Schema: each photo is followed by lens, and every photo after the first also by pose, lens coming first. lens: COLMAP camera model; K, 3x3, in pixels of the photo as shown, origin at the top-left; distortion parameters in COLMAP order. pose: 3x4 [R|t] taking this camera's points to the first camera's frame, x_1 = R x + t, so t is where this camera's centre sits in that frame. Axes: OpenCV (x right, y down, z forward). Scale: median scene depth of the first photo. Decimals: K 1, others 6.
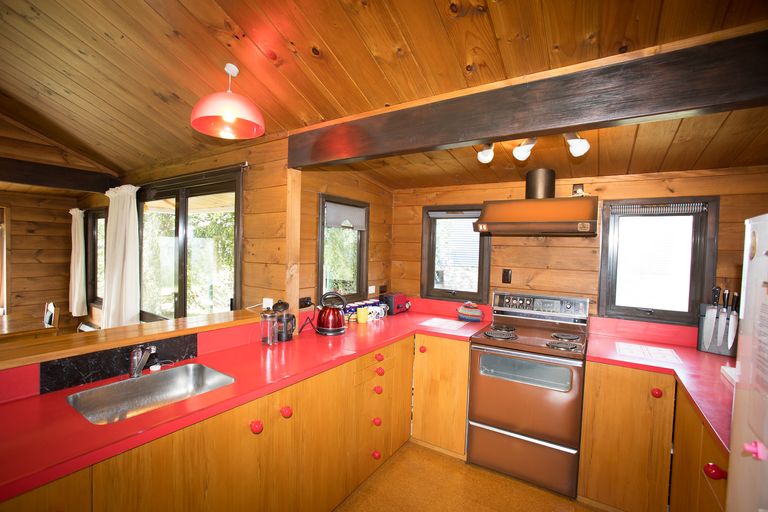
lens RADIAL K [[353.2, 0, 384.8], [0, 353.2, 259.0], [0, 0, 1]] dist [-0.030727, 0.001505]
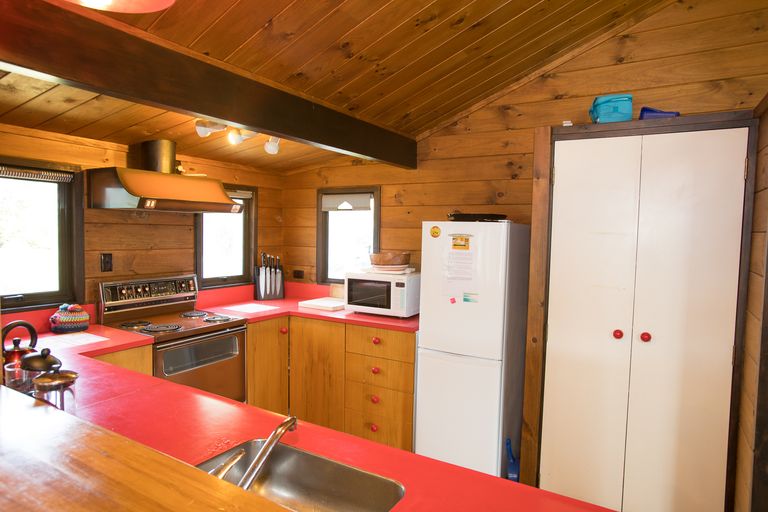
lens RADIAL K [[486.0, 0, 362.2], [0, 486.0, 254.0], [0, 0, 1]] dist [0.002527, 0.004423]
pose [[0.012565, -0.078618, 0.996826, -0.760782], [0.014137, 0.996819, 0.078439, -0.048675], [-0.999821, 0.013107, 0.013636, 0.429271]]
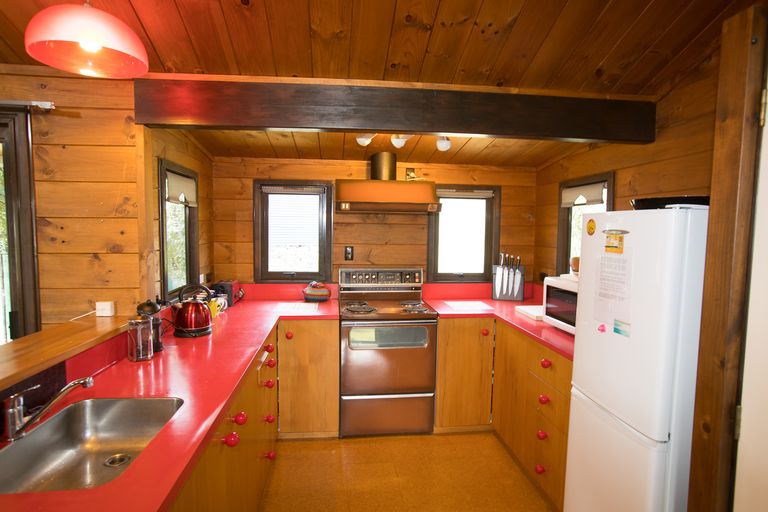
lens RADIAL K [[420.4, 0, 382.1], [0, 420.4, 254.8], [0, 0, 1]] dist [-0.007019, 0.003532]
pose [[0.780142, -0.058267, 0.622883, -0.355289], [0.027891, 0.997903, 0.058415, -0.015932], [-0.624981, -0.028199, 0.780131, -0.016099]]
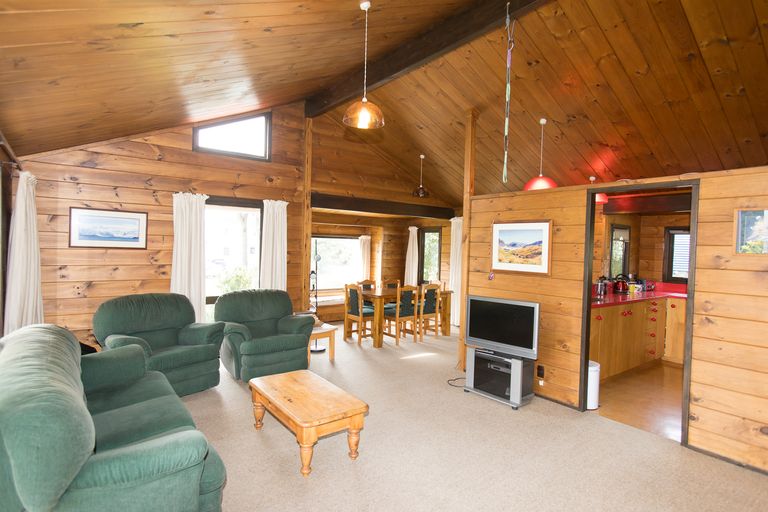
lens RADIAL K [[420.4, 0, 380.6], [0, 420.4, 252.5], [0, 0, 1]] dist [-0.007019, 0.003532]
pose [[0.935001, 0.005110, -0.354608, -0.513889], [-0.012843, 0.999728, -0.019456, 0.030862], [0.354412, 0.022746, 0.934813, -1.523380]]
